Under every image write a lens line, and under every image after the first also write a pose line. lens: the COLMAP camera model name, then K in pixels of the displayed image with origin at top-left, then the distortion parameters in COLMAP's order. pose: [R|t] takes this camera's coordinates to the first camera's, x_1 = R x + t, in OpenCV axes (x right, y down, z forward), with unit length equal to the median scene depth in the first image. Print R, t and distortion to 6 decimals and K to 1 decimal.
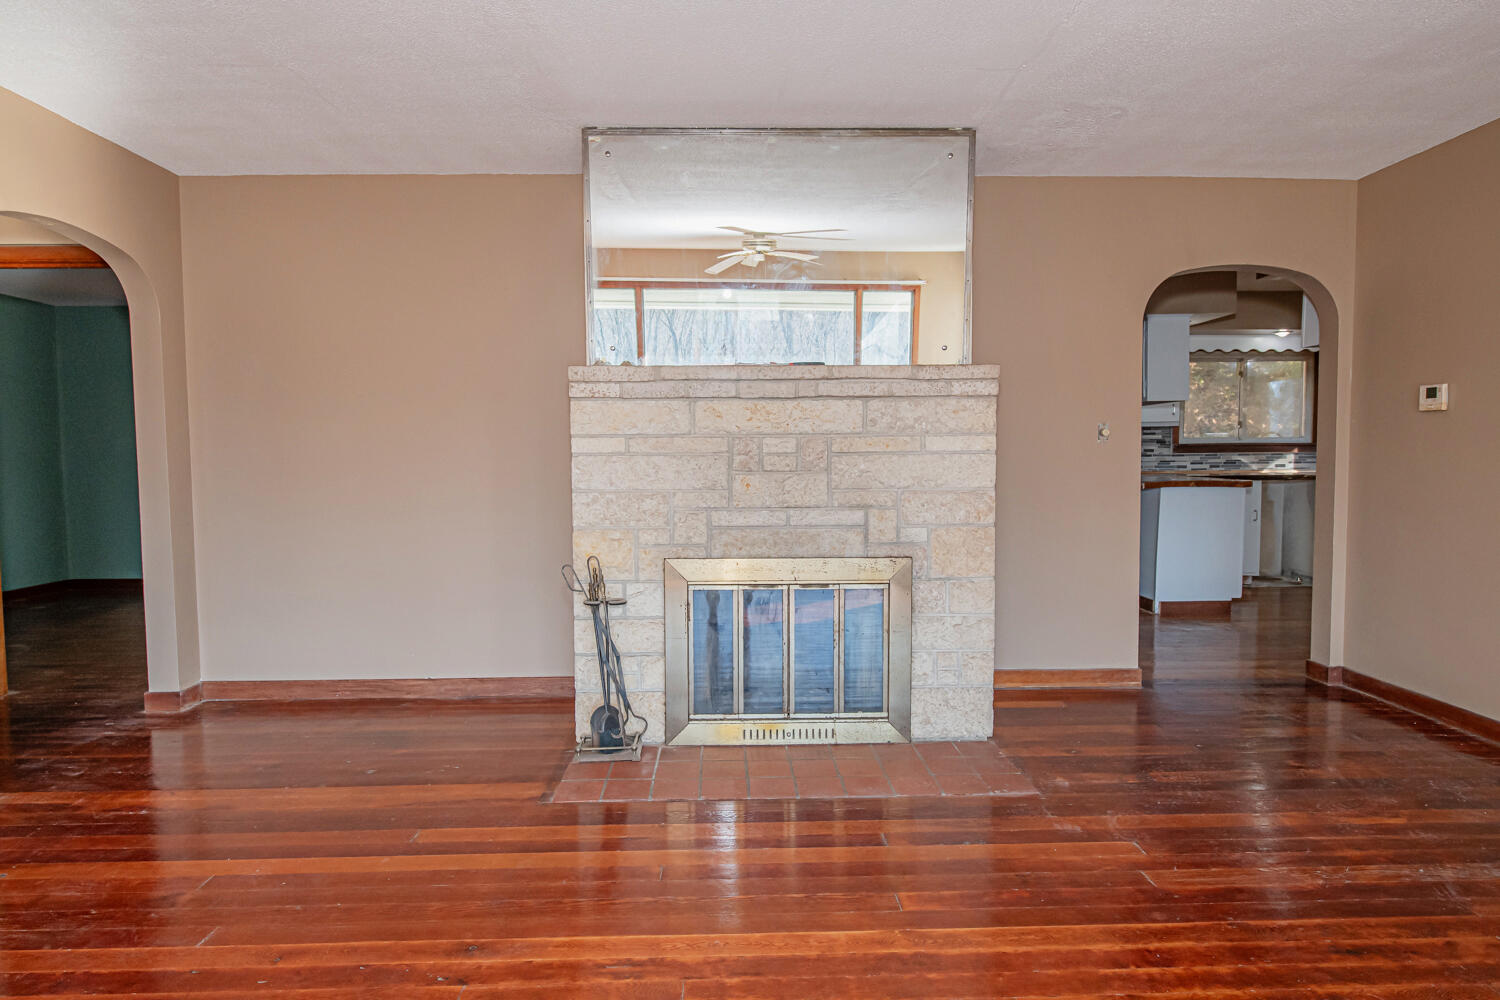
lens RADIAL K [[825.2, 0, 741.8], [0, 825.2, 499.6], [0, 0, 1]] dist [-0.001494, 0.000298]
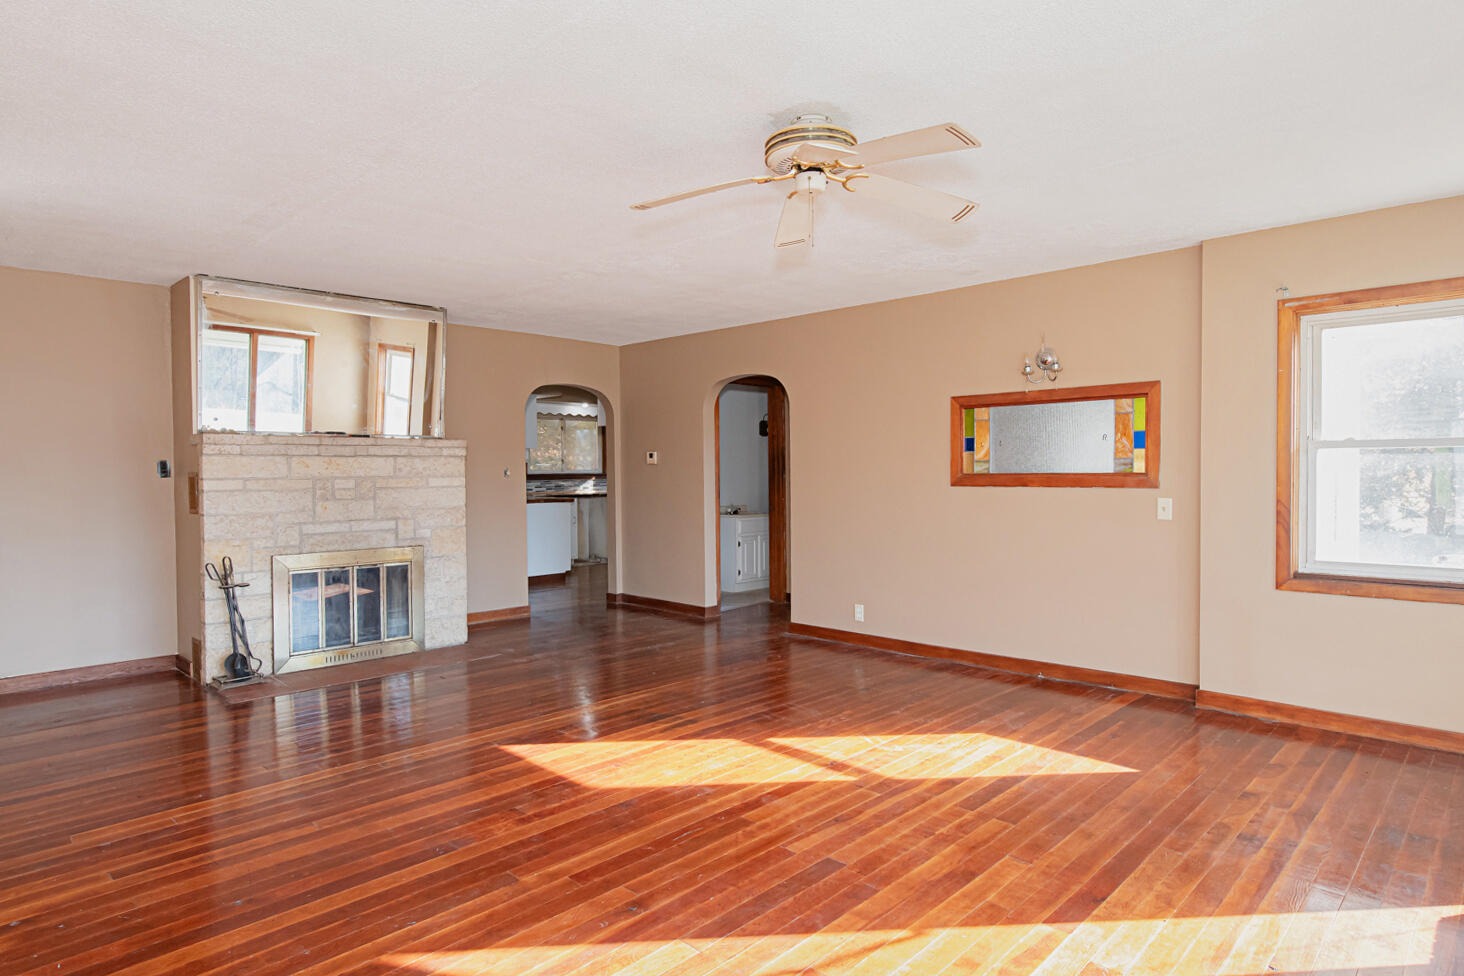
lens RADIAL K [[805.4, 0, 724.0], [0, 805.4, 487.6], [0, 0, 1]] dist [-0.001494, 0.000298]
pose [[0.725842, -0.012678, 0.687745, -0.513455], [0.040075, 0.998911, -0.023880, 0.011904], [-0.686693, 0.044894, 0.725560, -0.710401]]
